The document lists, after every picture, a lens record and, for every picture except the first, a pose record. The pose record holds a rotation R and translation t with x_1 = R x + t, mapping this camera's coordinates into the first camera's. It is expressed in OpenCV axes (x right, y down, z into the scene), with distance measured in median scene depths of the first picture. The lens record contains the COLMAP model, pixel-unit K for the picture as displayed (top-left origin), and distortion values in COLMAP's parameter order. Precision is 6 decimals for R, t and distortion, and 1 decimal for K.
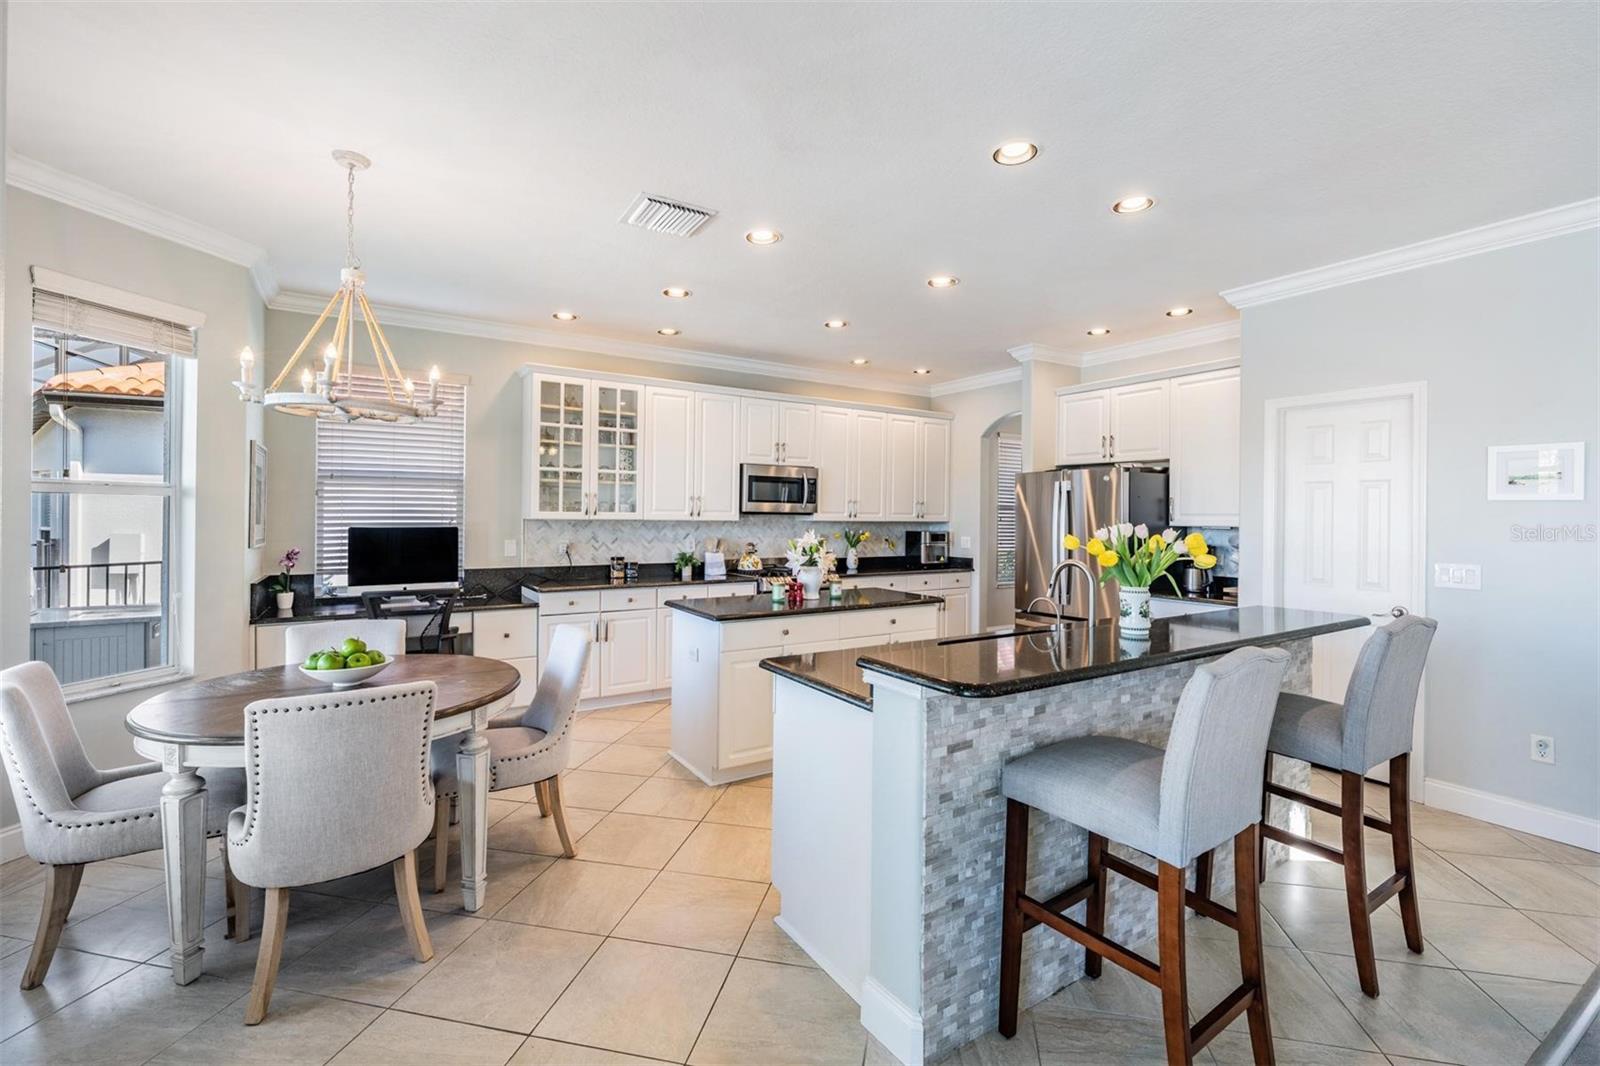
lens RADIAL K [[685.1, 0, 796.7], [0, 685.1, 517.3], [0, 0, 1]] dist [-0.006852, 0.002261]
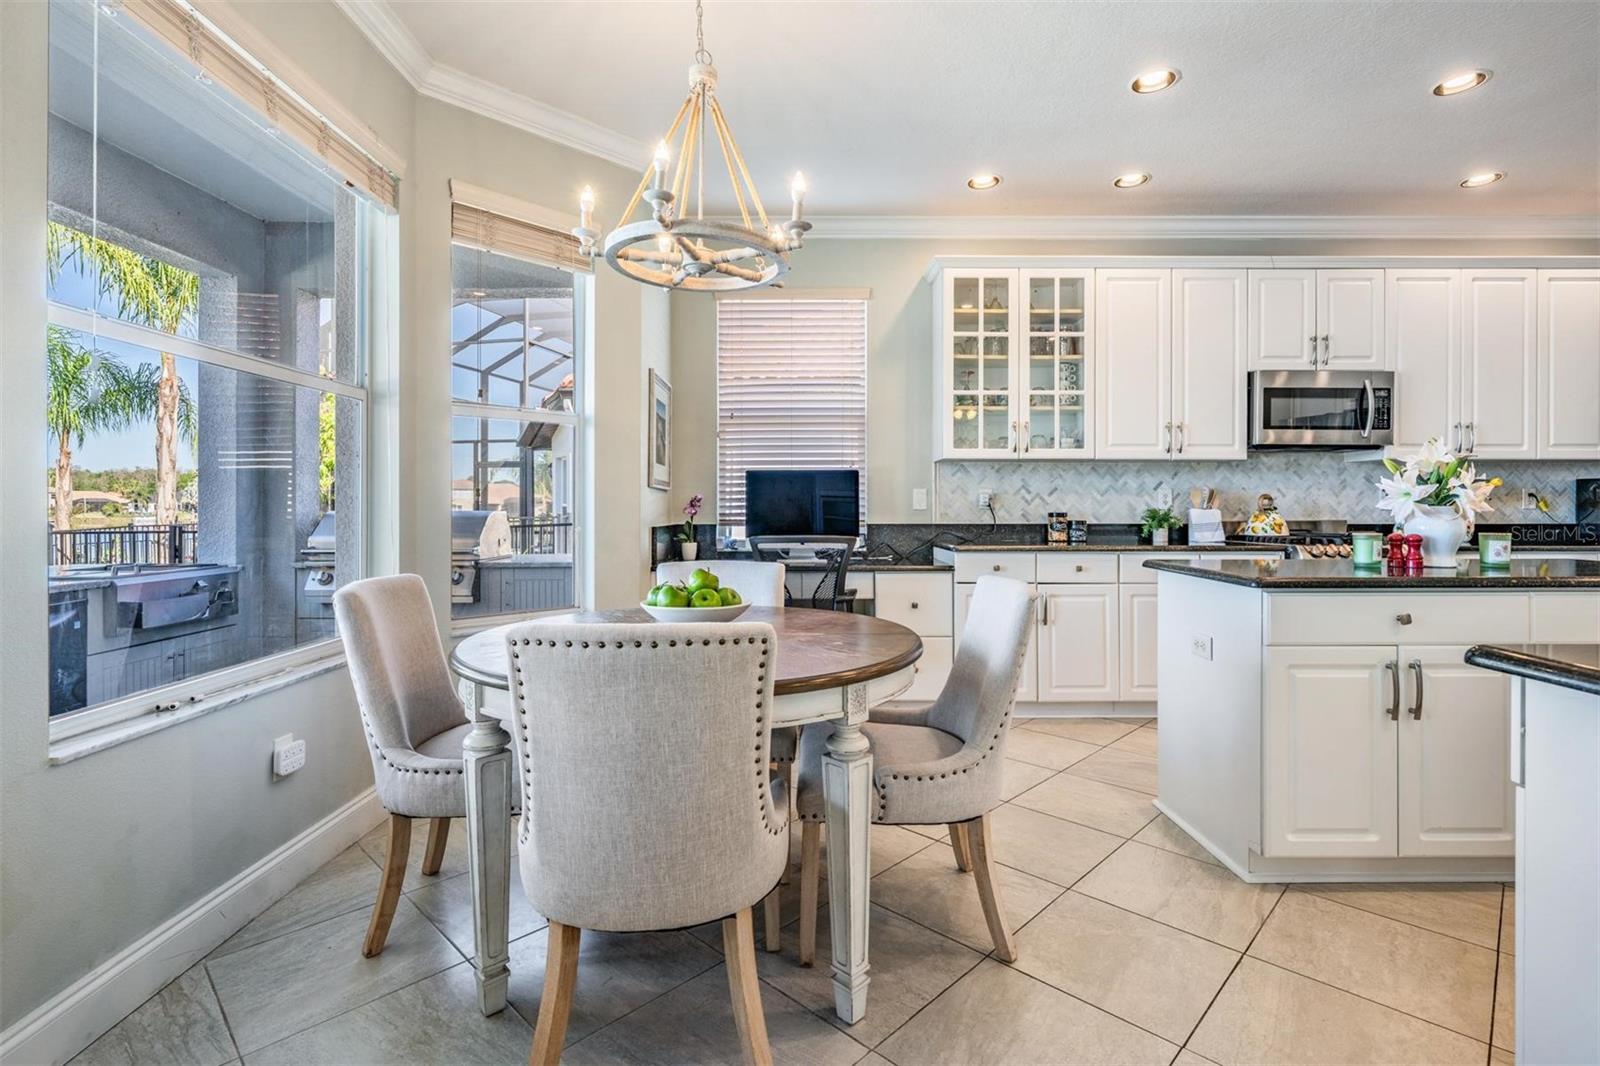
lens RADIAL K [[750.8, 0, 802.6], [0, 750.8, 503.0], [0, 0, 1]] dist [0.001461, -0.000989]
pose [[0.845329, -0.013386, -0.534079, -0.067853], [0.008326, 0.999895, -0.011884, 0.057780], [0.534182, 0.005599, 0.845351, 0.190340]]
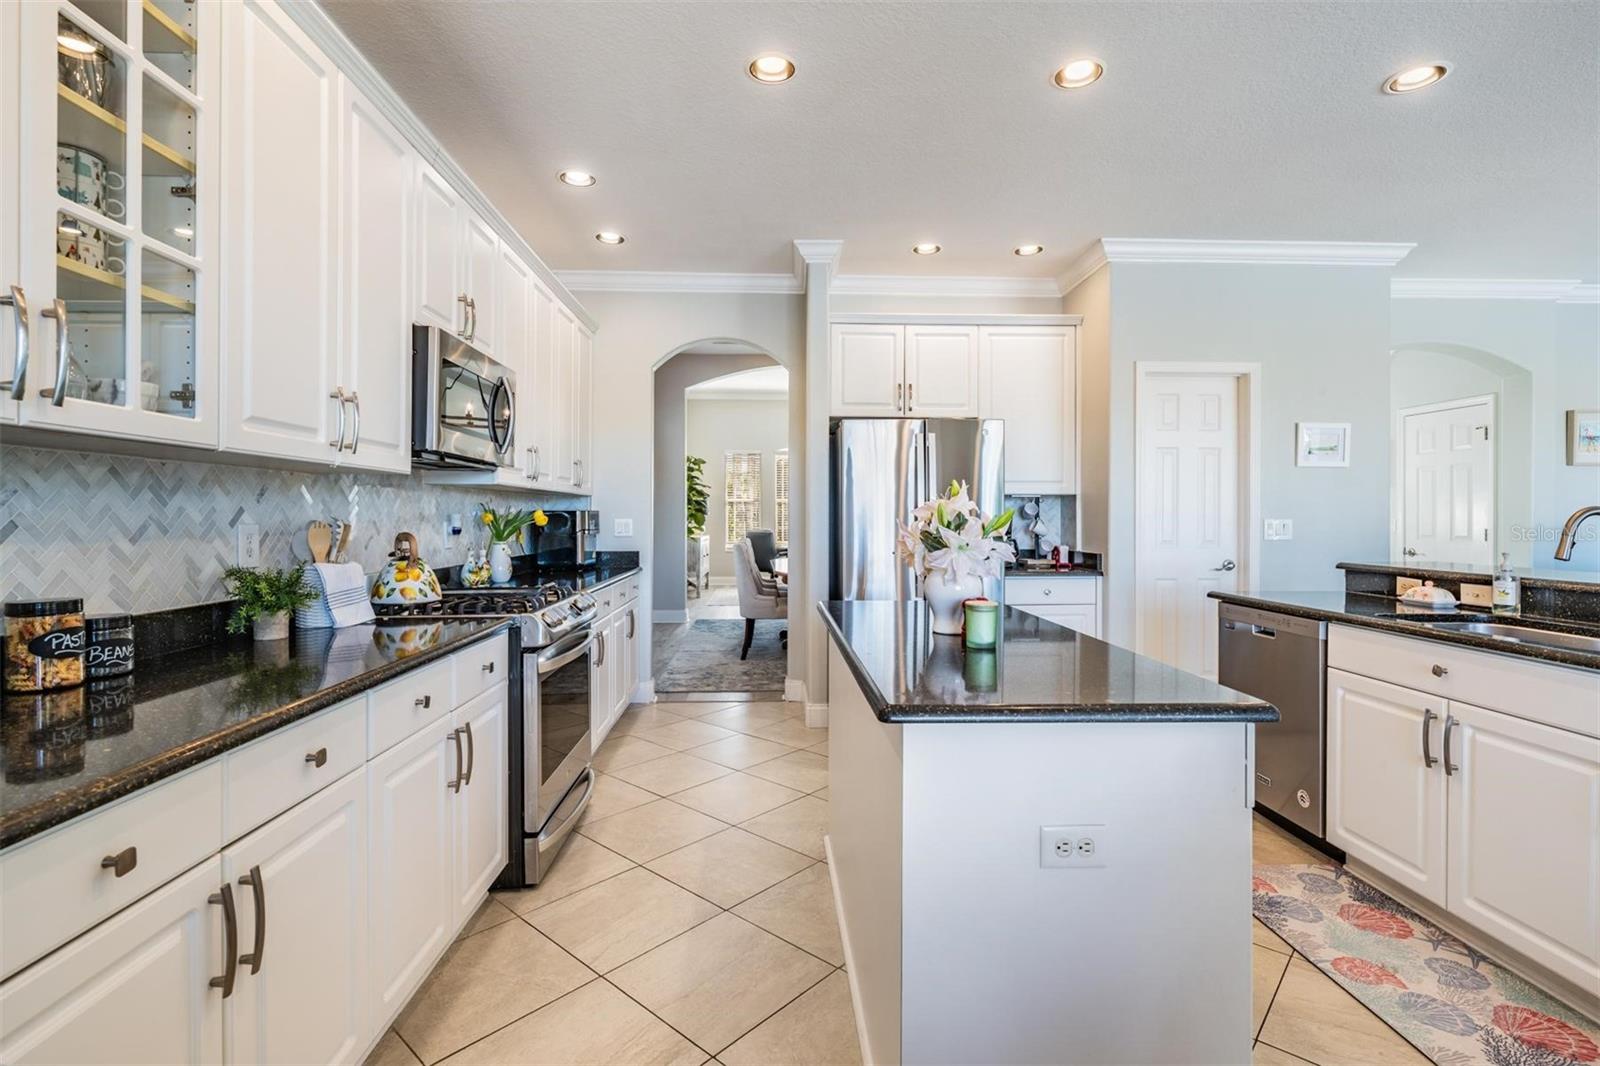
lens RADIAL K [[756.7, 0, 814.7], [0, 756.7, 516.4], [0, 0, 1]] dist [0.005060, -0.001528]
pose [[0.491451, -0.009845, 0.870850, -0.380623], [0.007405, 0.999947, 0.007125, 0.030386], [-0.870874, 0.002947, 0.491498, 0.672584]]
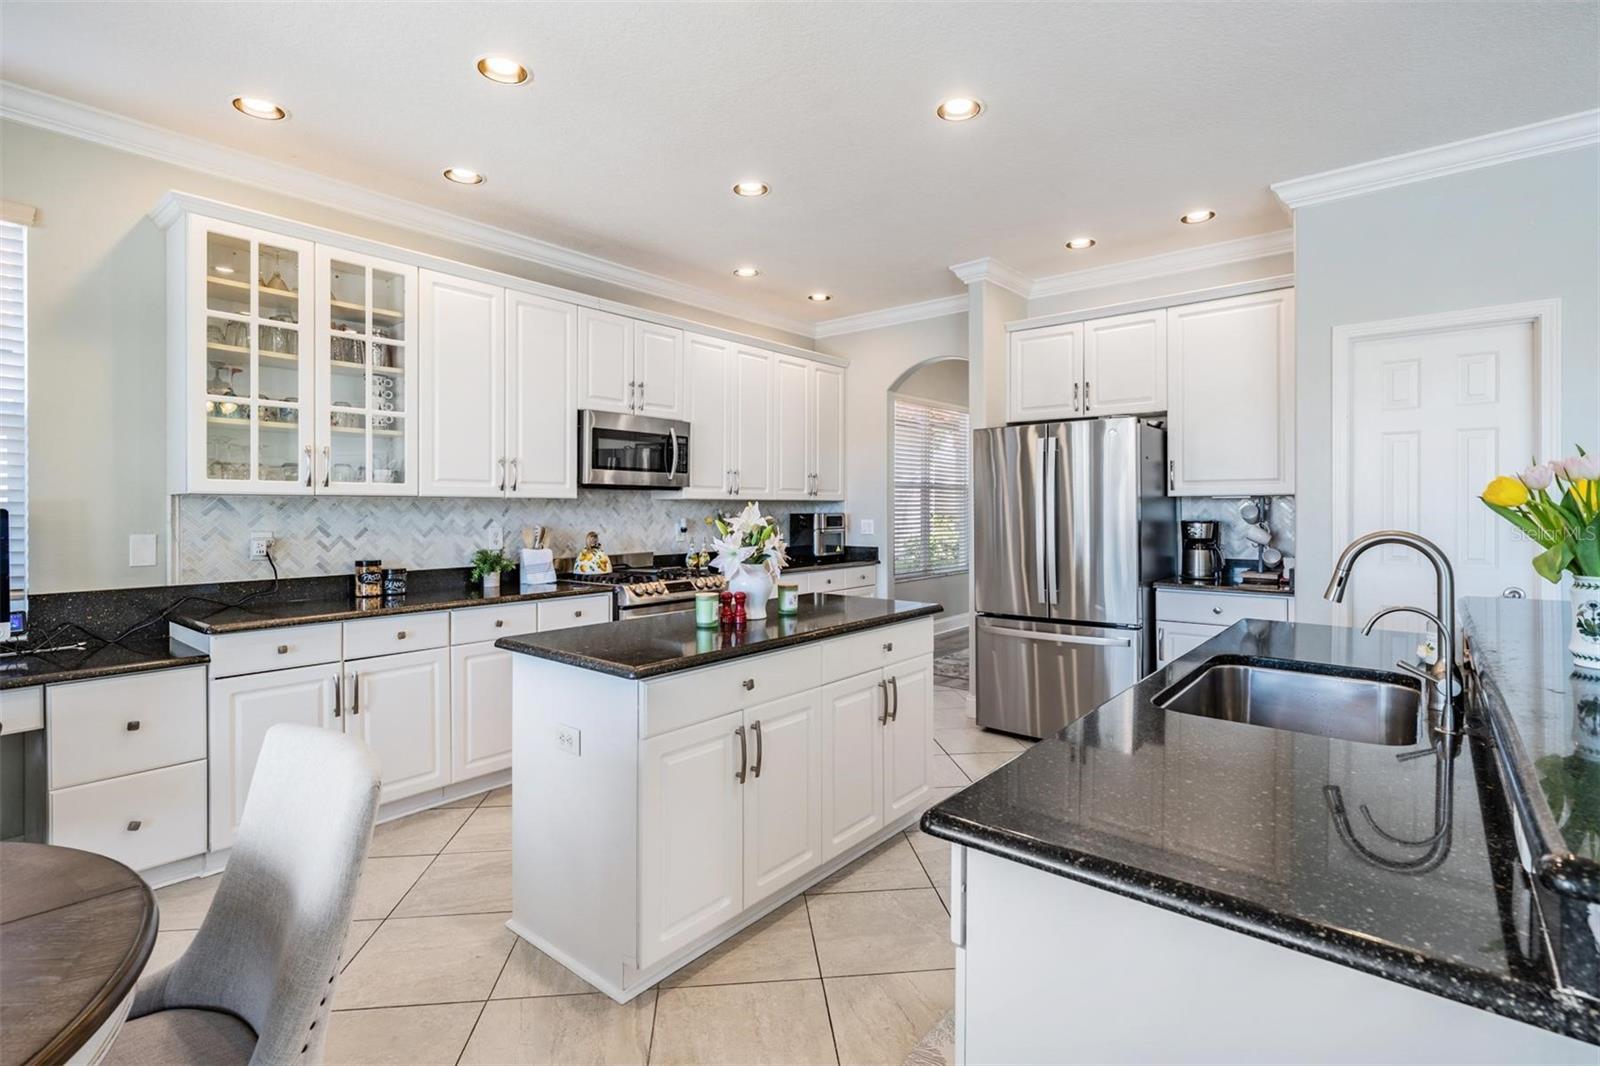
lens RADIAL K [[756.7, 0, 802.8], [0, 756.7, 510.2], [0, 0, 1]] dist [0.005060, -0.001528]
pose [[0.952167, -0.013215, 0.305292, -0.111515], [0.012496, 0.999913, 0.004308, 0.017889], [-0.305322, -0.000287, 0.952249, 0.287067]]
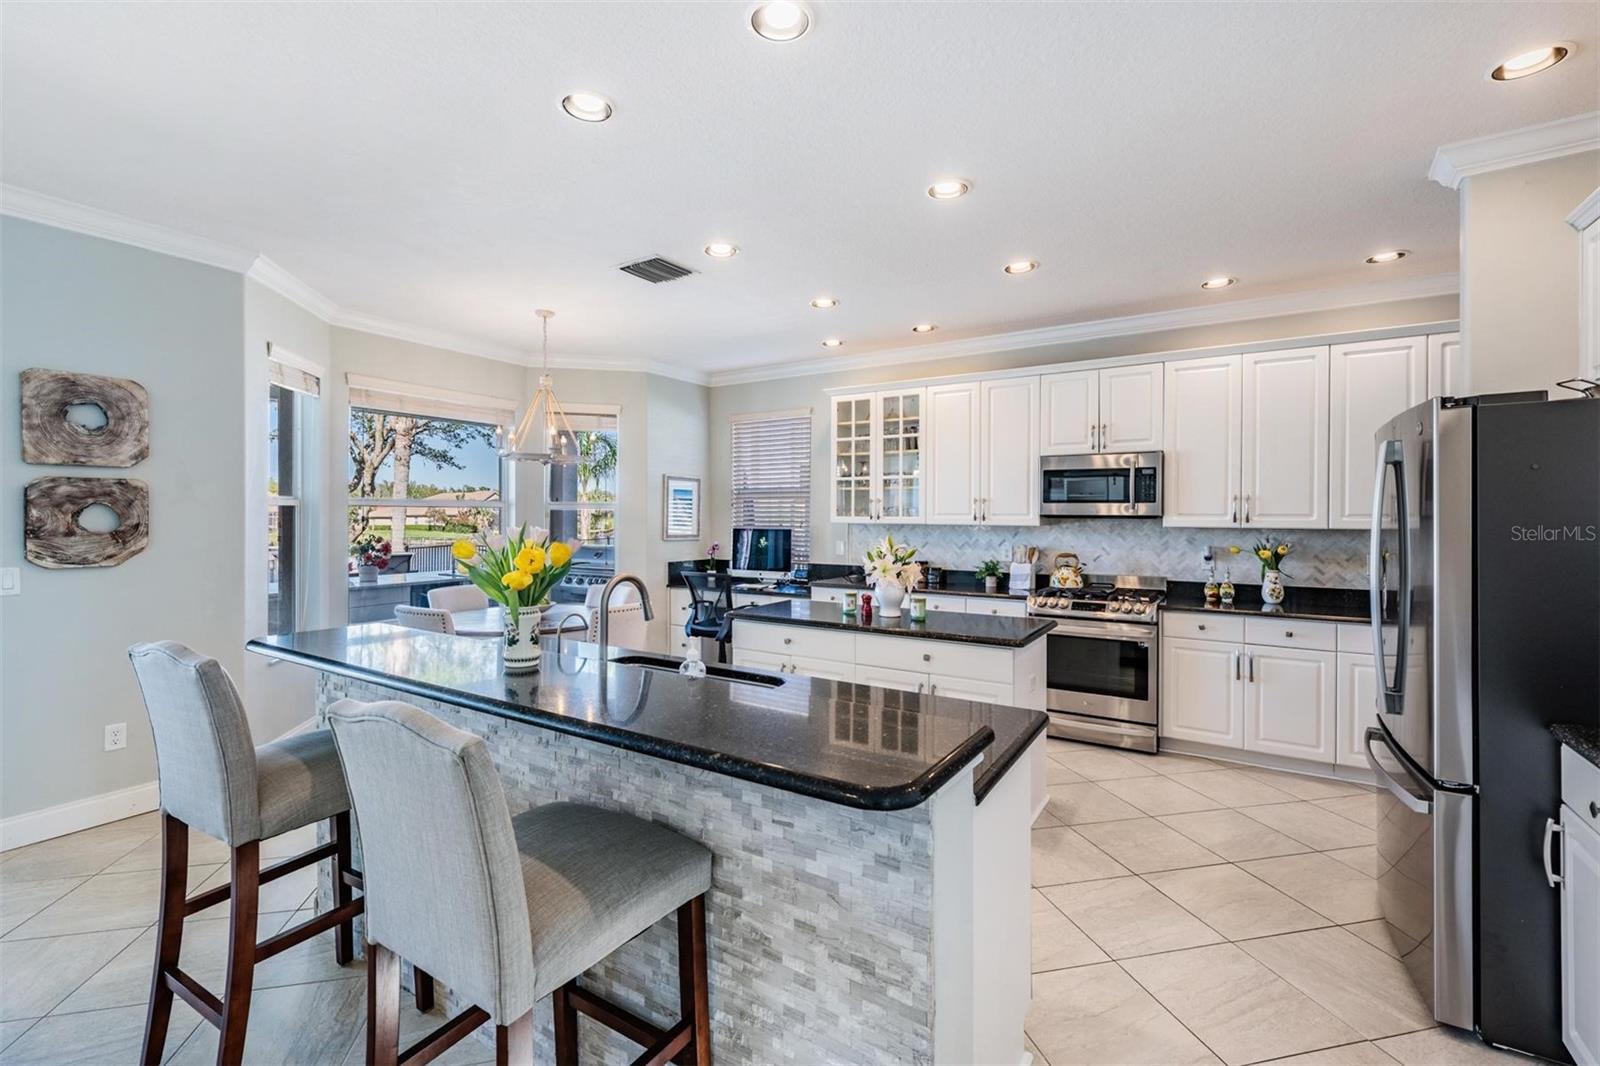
lens RADIAL K [[685.1, 0, 803.0], [0, 685.1, 526.8], [0, 0, 1]] dist [-0.006852, 0.002261]
pose [[0.419245, 0.006516, -0.907850, 0.611939], [-0.001156, 0.999977, 0.006643, 0.001098], [0.907873, -0.001736, 0.419243, 0.442982]]
